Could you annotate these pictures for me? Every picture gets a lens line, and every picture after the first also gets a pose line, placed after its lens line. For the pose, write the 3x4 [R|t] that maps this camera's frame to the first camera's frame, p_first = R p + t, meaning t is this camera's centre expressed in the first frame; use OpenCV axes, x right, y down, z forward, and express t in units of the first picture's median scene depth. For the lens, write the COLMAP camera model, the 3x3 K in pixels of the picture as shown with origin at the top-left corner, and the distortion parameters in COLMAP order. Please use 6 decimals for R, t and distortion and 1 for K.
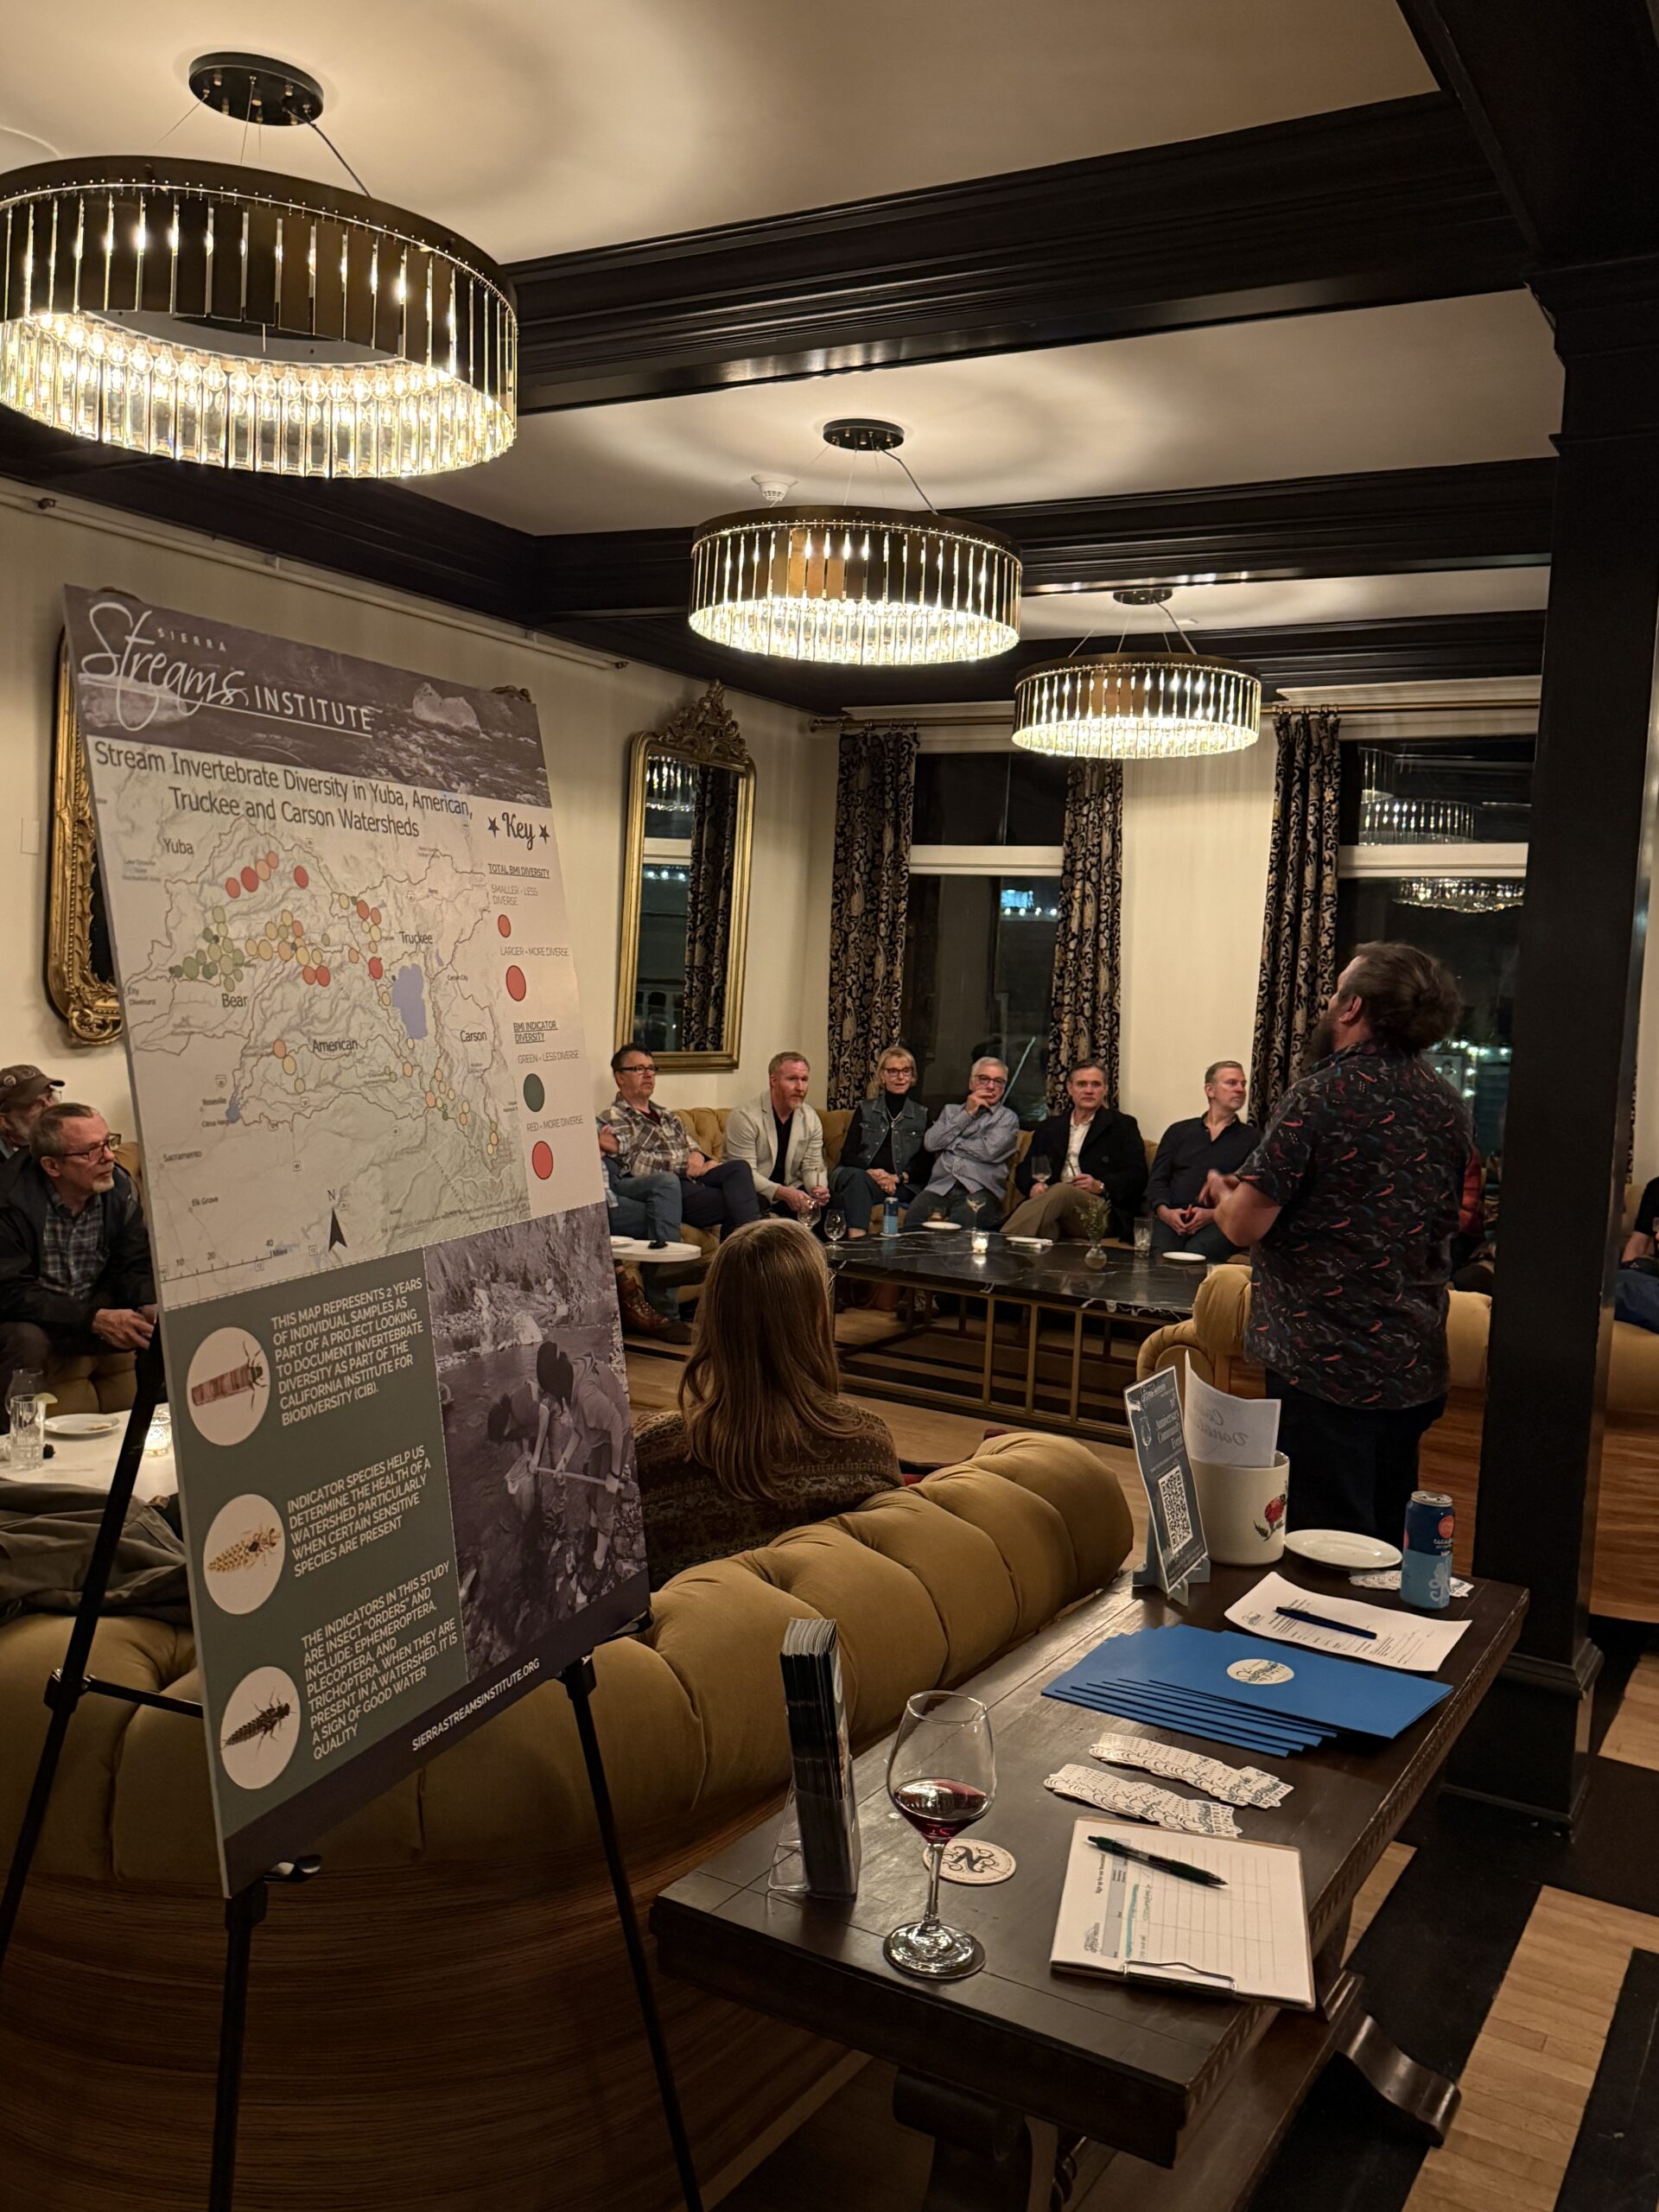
lens RADIAL K [[1824.1, 0, 829.6], [0, 1824.1, 1080.5], [0, 0, 1]] dist [0.134949, -0.054162]
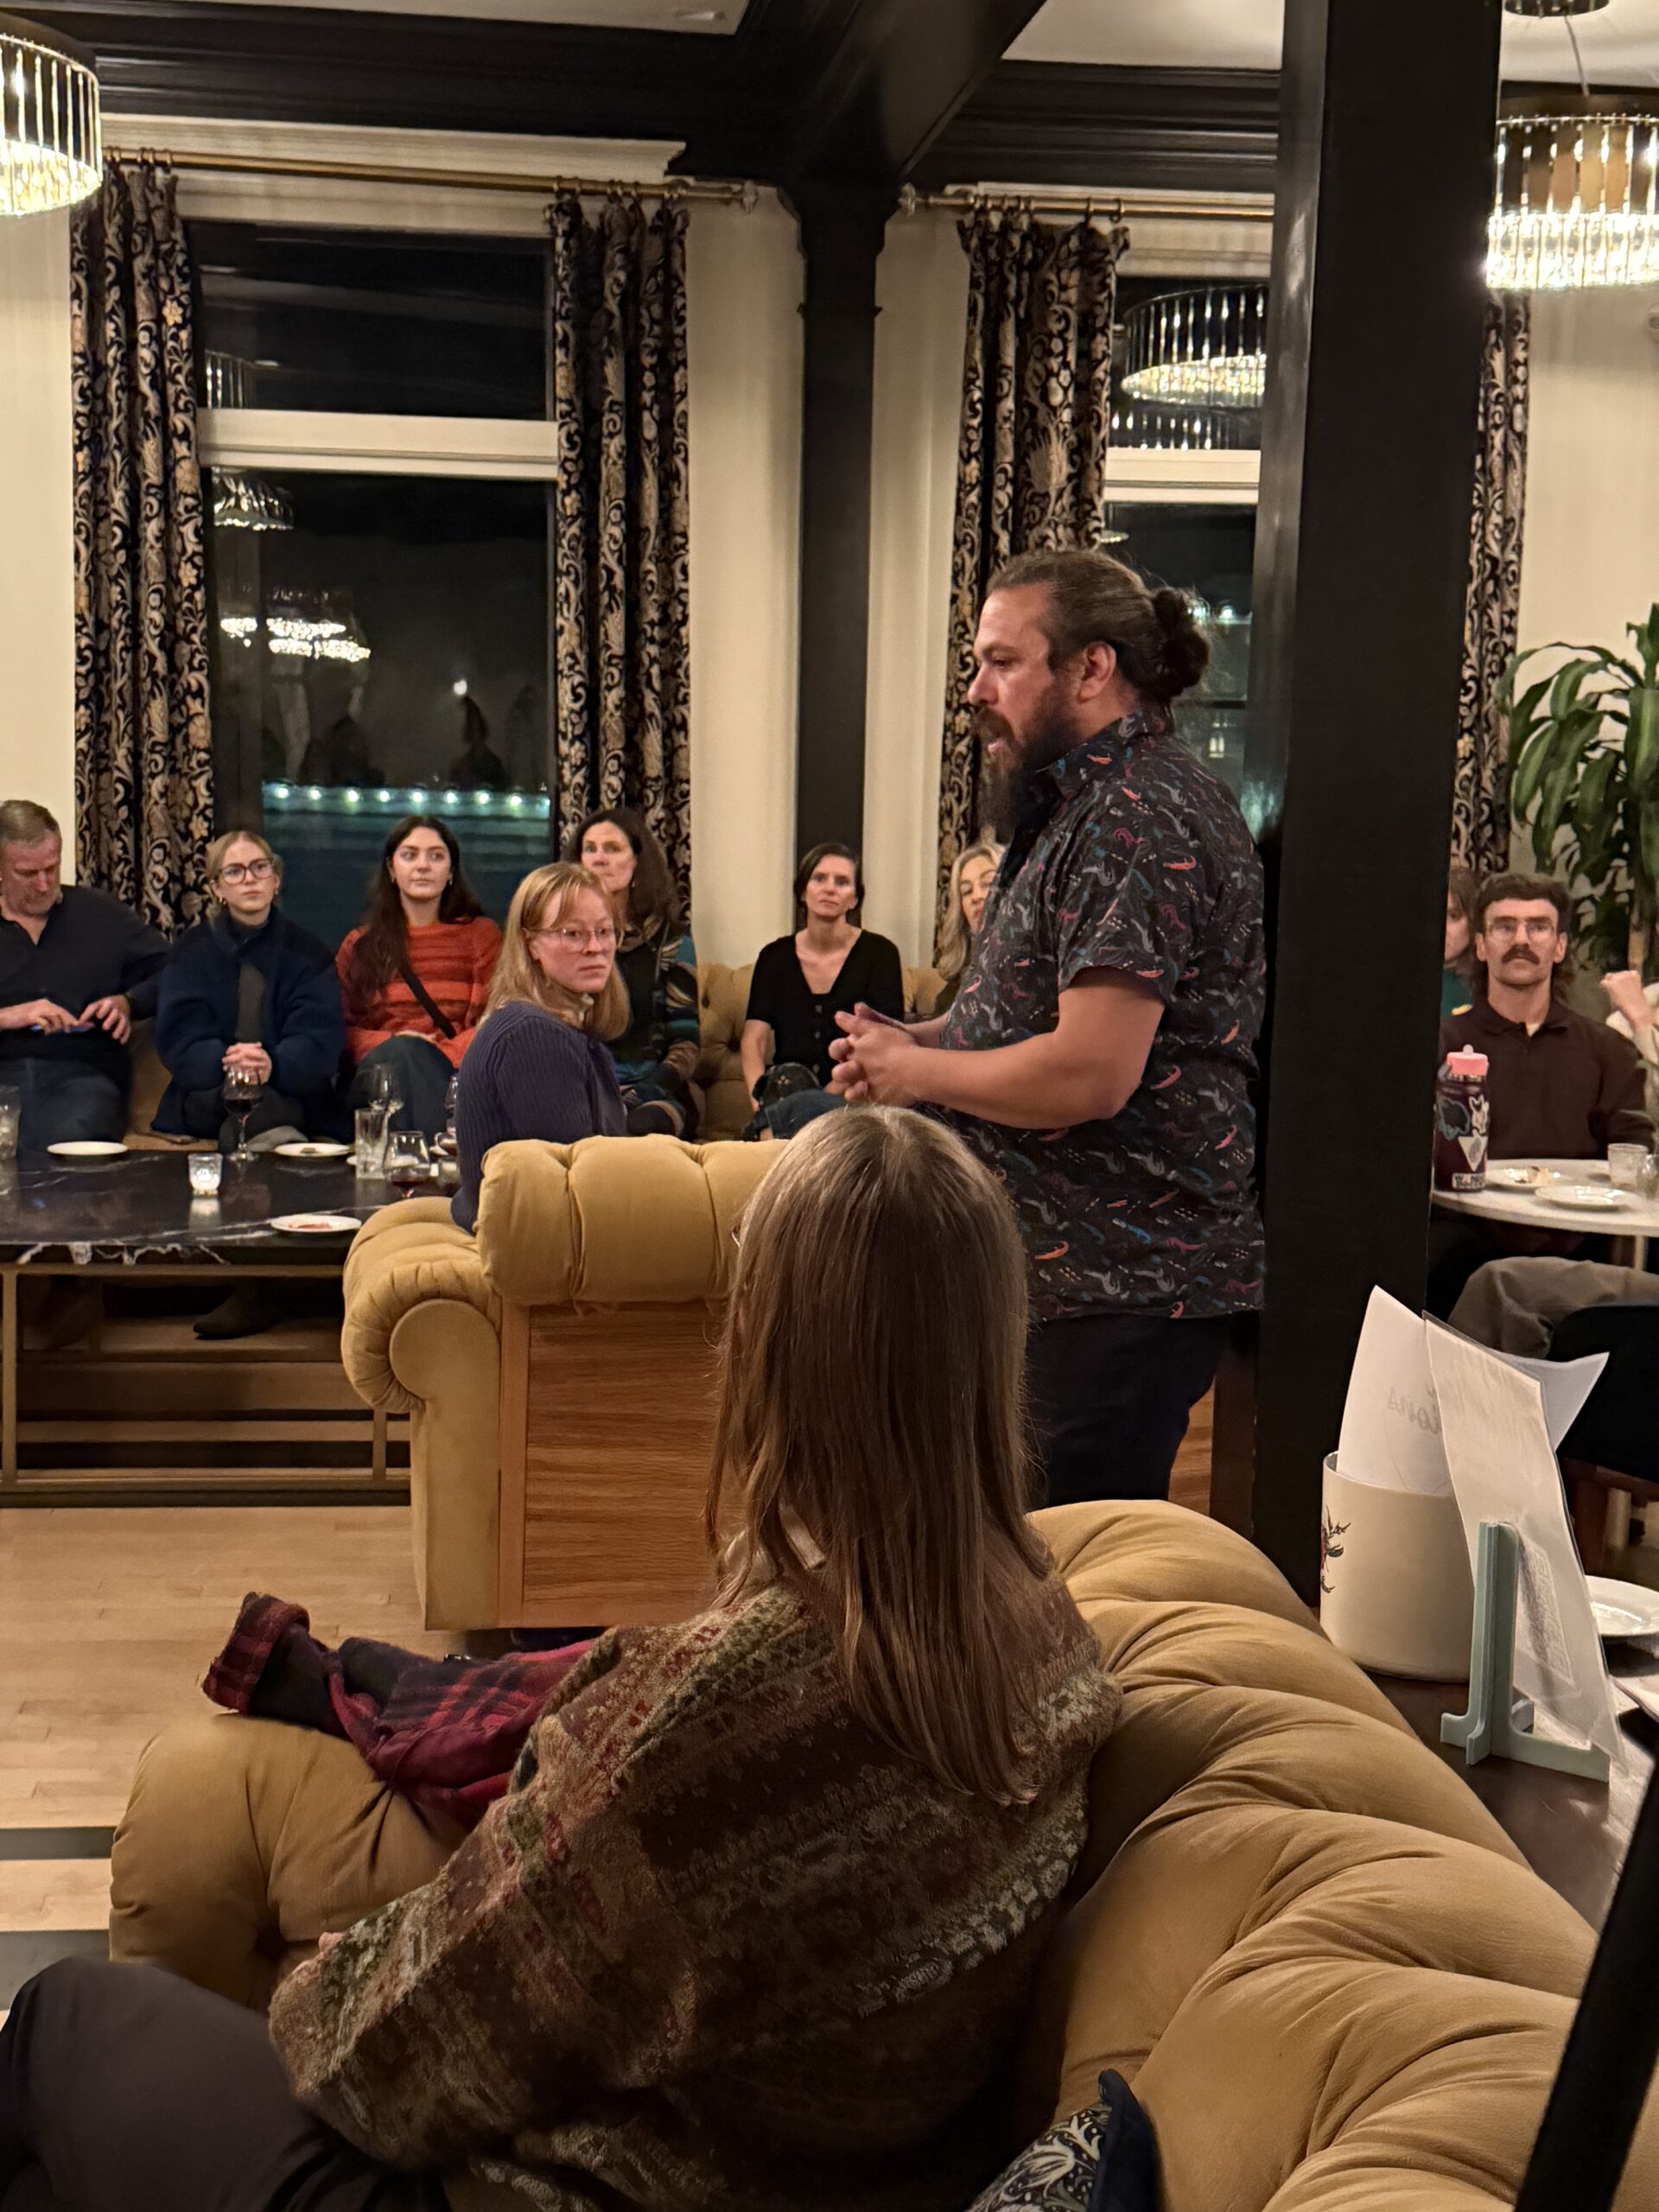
lens RADIAL K [[2884.5, 0, 892.1], [0, 2884.5, 1102.5], [0, 0, 1]] dist [0.095108, 0.000000]
pose [[0.789577, -0.102726, 0.604993, -0.140284], [0.049479, 0.993336, 0.104090, 0.003903], [-0.611654, -0.052253, 0.789398, 0.168301]]
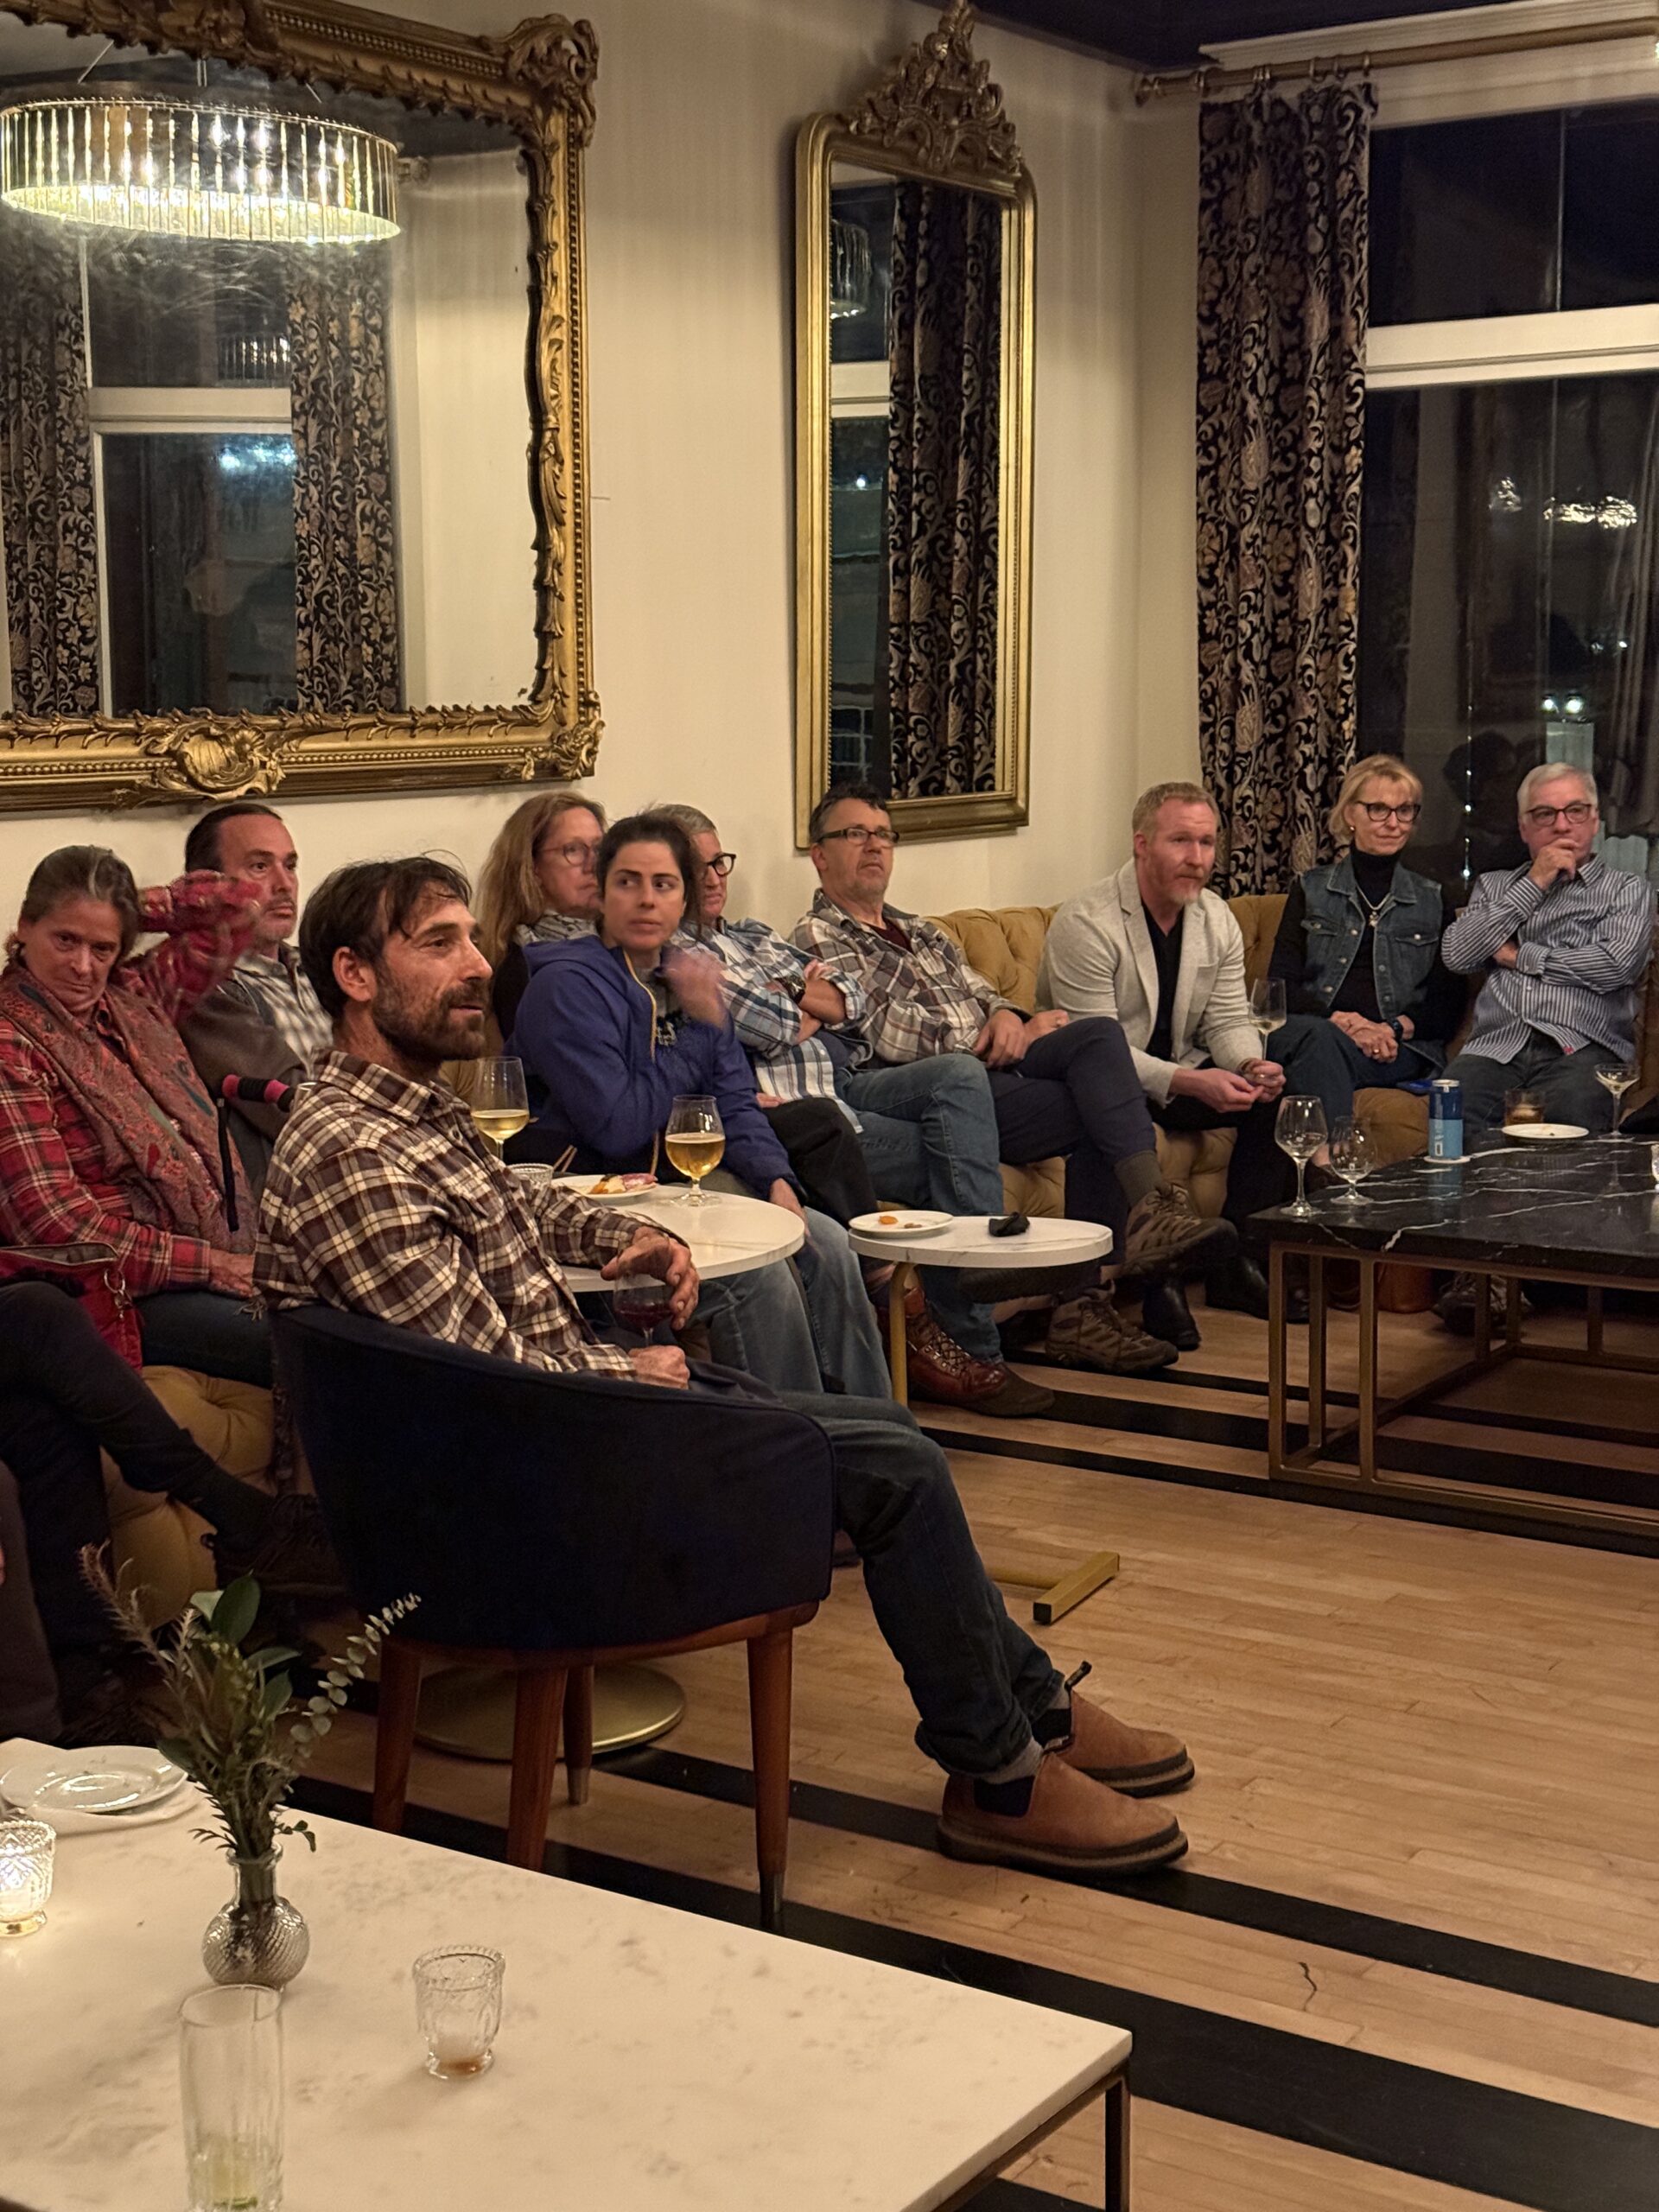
lens RADIAL K [[3132.0, 0, 821.5], [0, 3132.0, 1117.2], [0, 0, 1]] dist [0.111346, 0.000000]
pose [[0.996767, -0.058352, -0.055231, -0.083563], [0.062846, 0.994526, 0.083480, -0.002943], [0.050057, -0.086681, 0.994978, 0.205611]]
